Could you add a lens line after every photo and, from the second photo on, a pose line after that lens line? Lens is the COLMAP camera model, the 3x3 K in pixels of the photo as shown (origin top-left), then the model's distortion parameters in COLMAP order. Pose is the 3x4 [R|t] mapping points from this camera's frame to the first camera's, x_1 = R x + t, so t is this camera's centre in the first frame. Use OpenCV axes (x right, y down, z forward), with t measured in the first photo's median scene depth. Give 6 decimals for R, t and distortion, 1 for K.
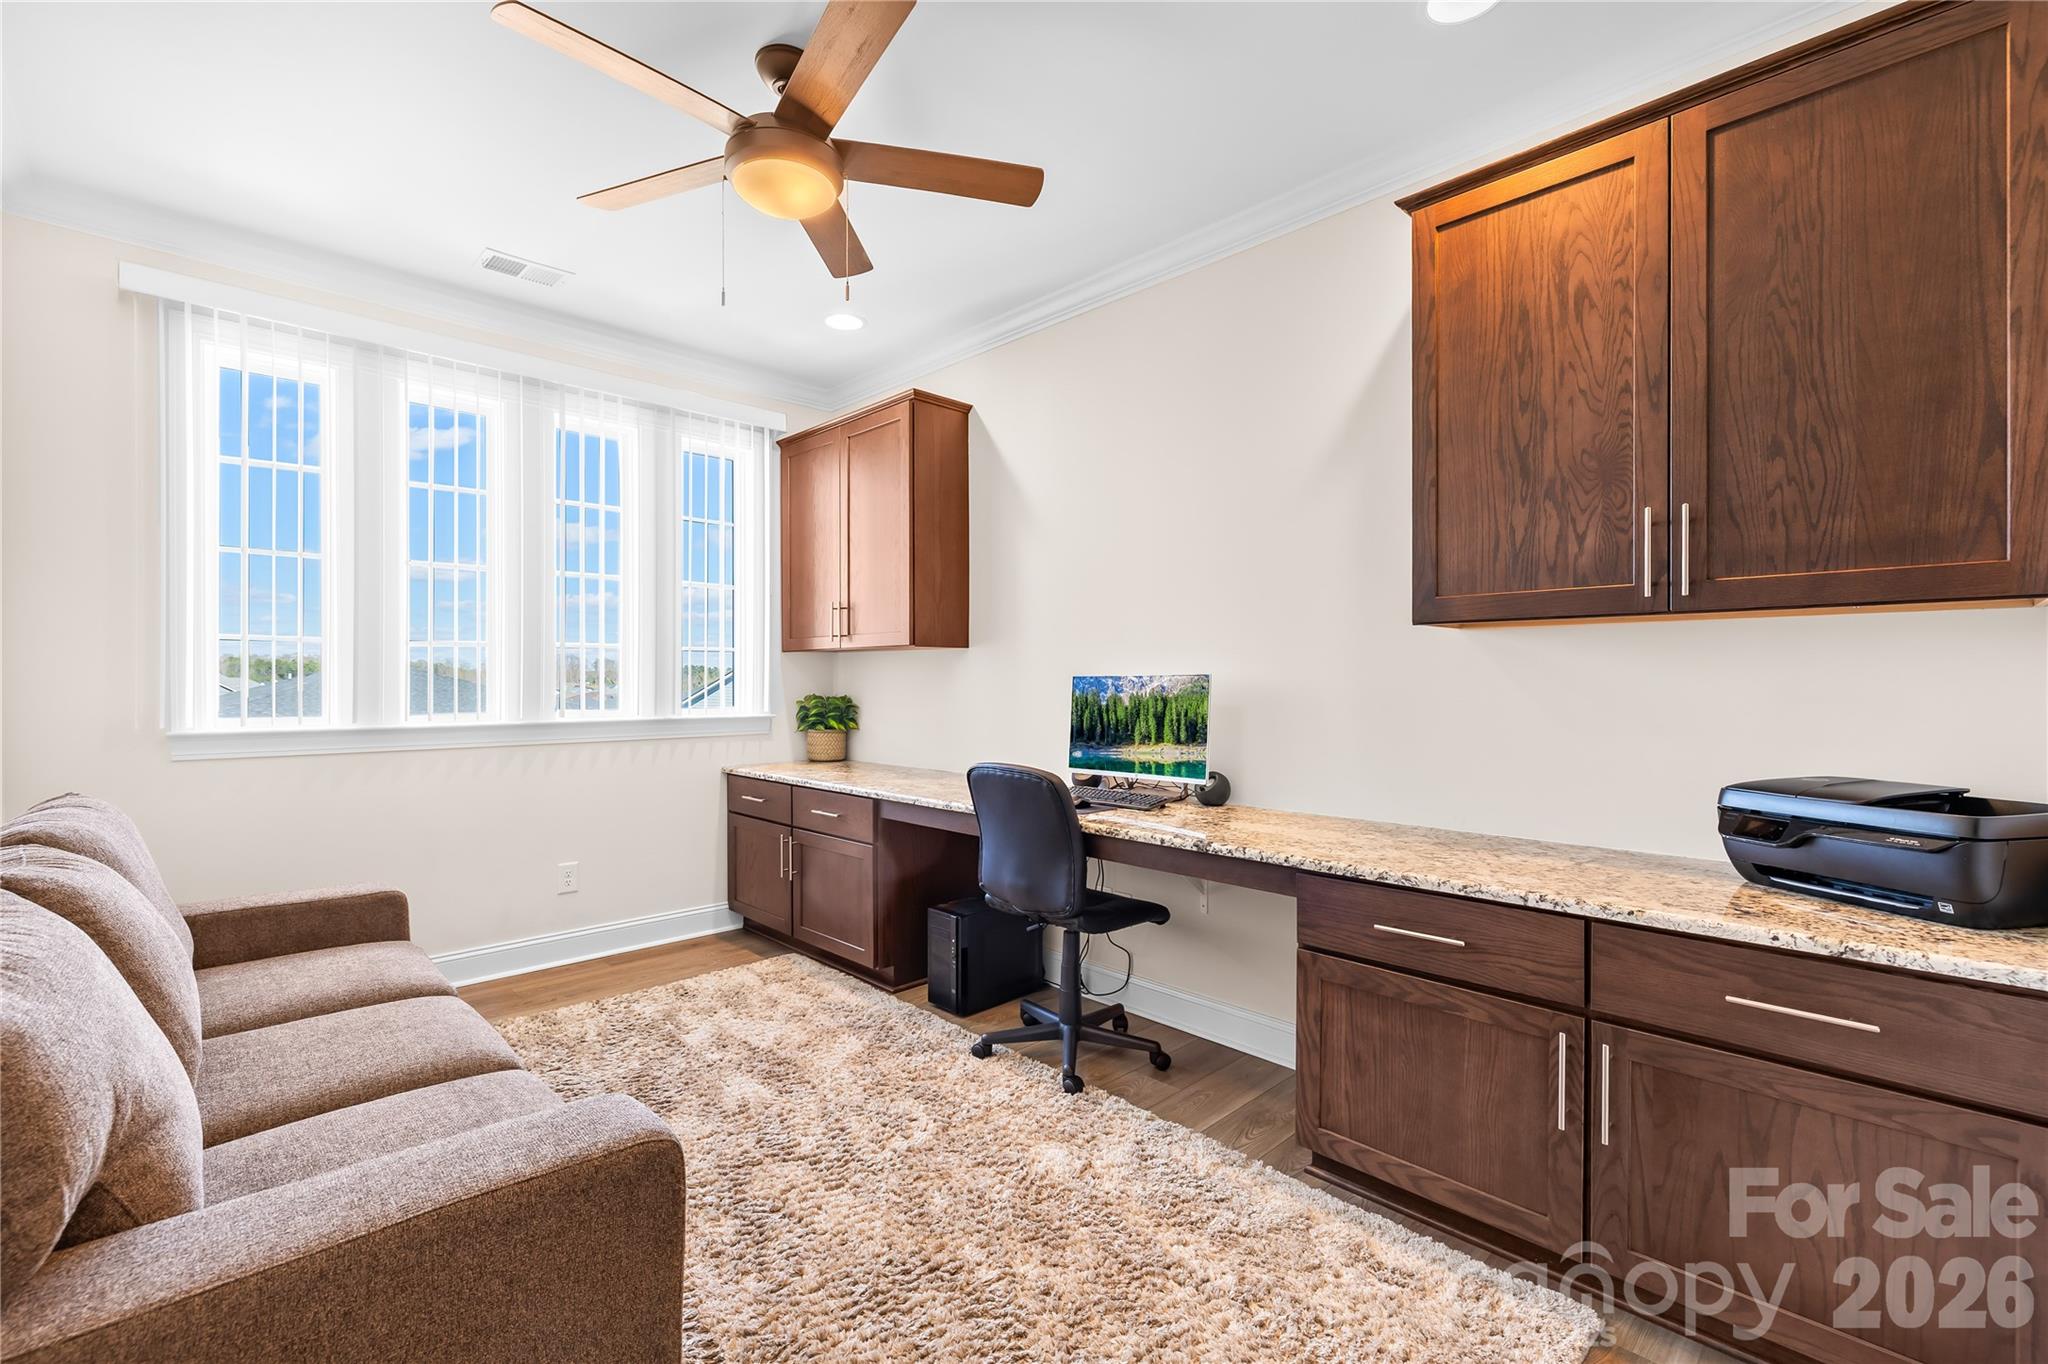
lens RADIAL K [[881.0, 0, 1024.0], [0, 881.0, 682.0], [0, 0, 1]] dist [-0.001825, 0.000258]
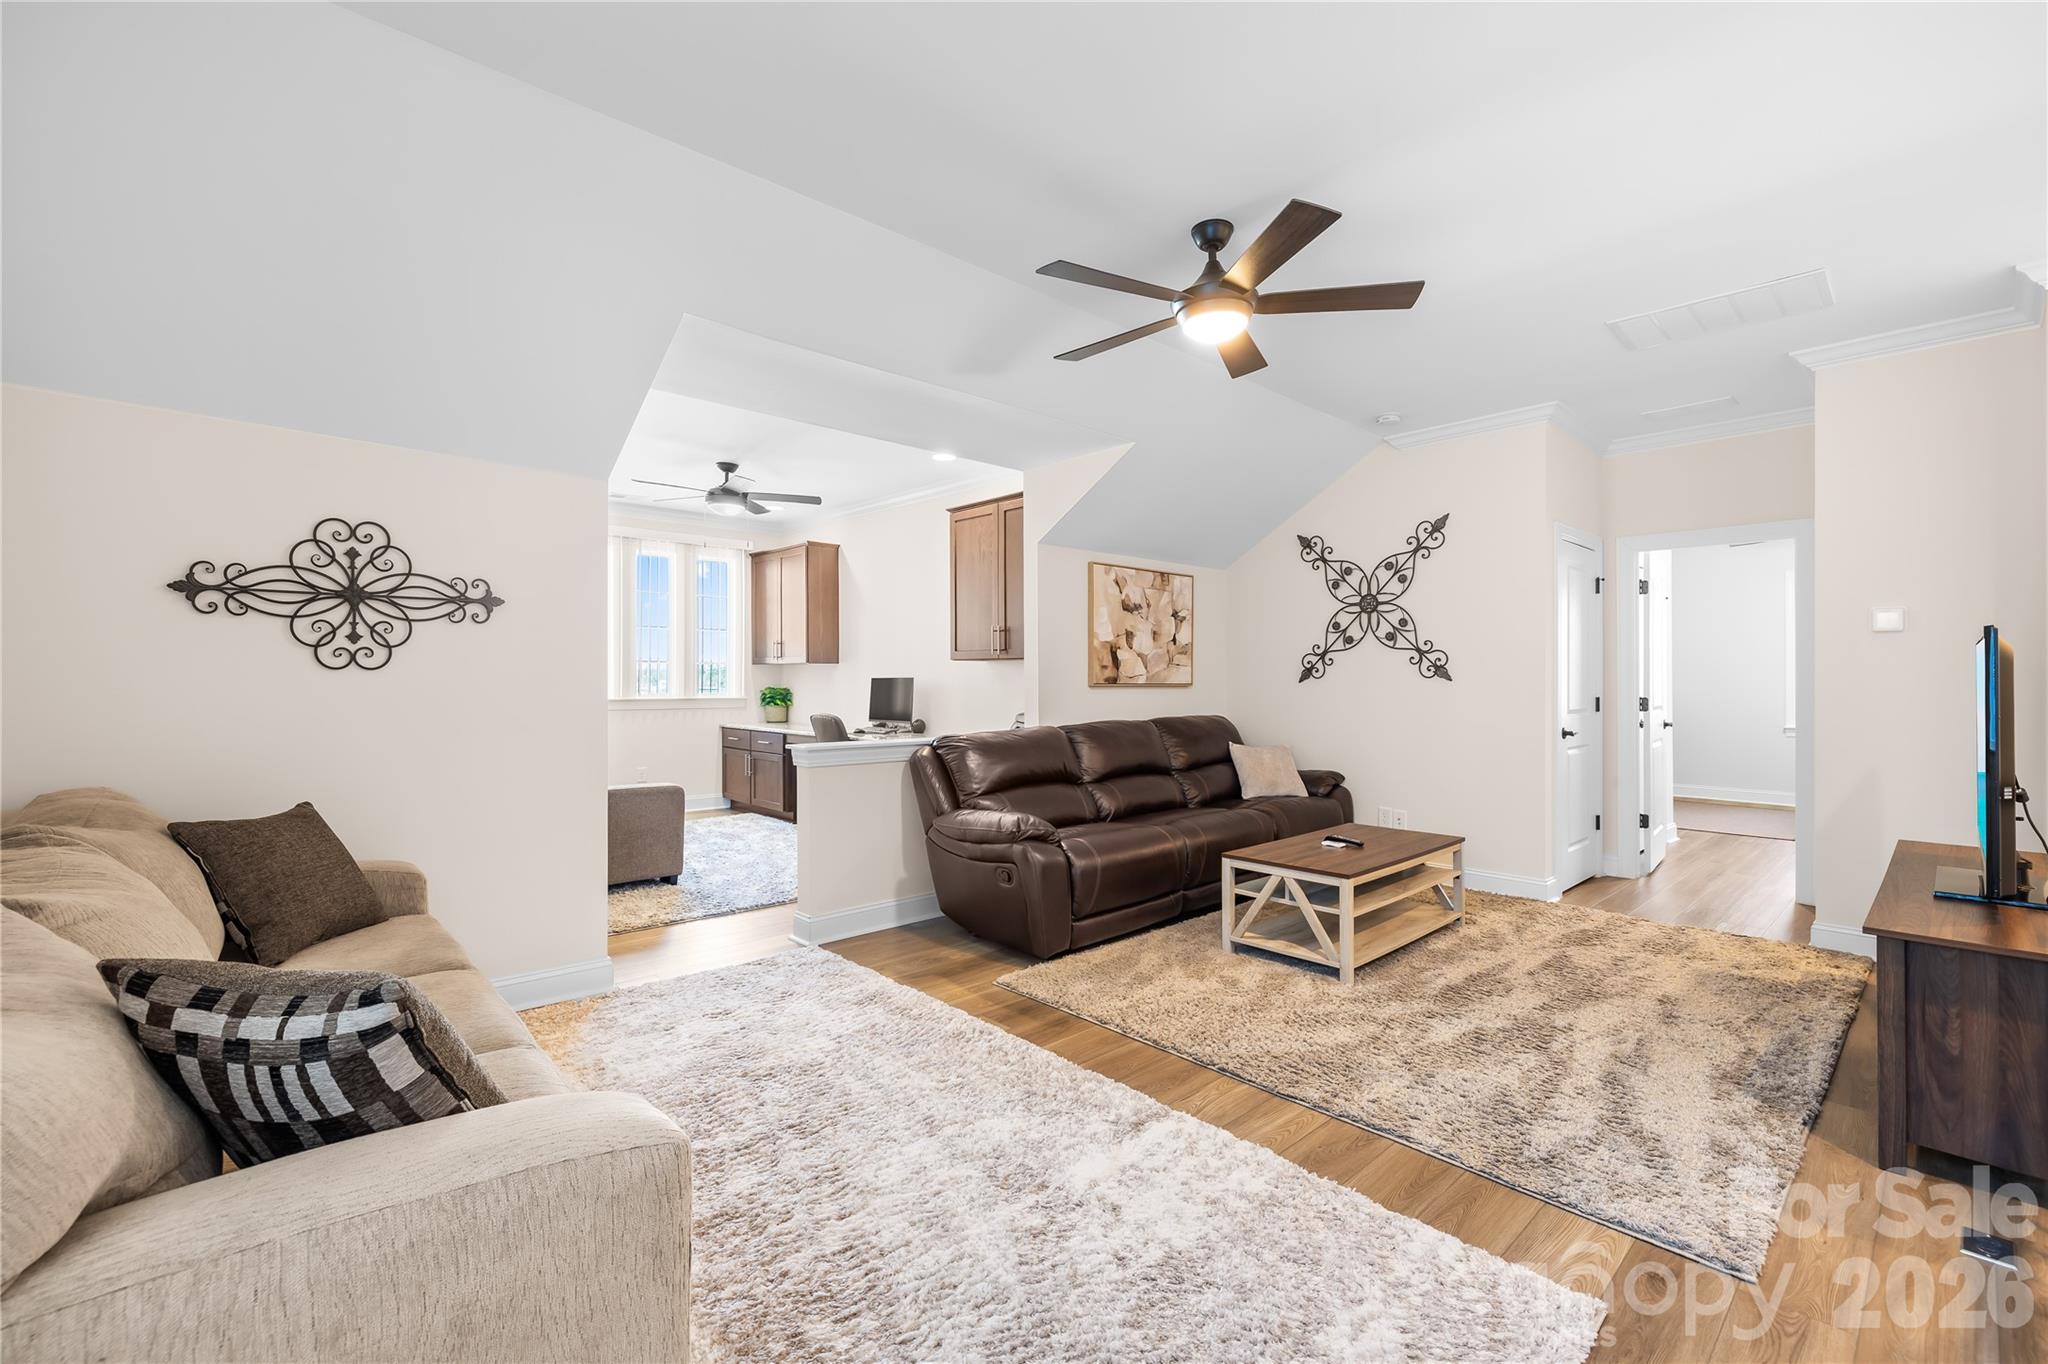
lens RADIAL K [[869.2, 0, 1024.0], [0, 869.2, 682.0], [0, 0, 1]] dist [0.000936, -0.000255]
pose [[0.999605, 0.005794, -0.027485, 0.387317], [-0.005817, 0.999983, -0.000755, 0.002515], [0.027480, 0.000914, 0.999622, -0.912111]]
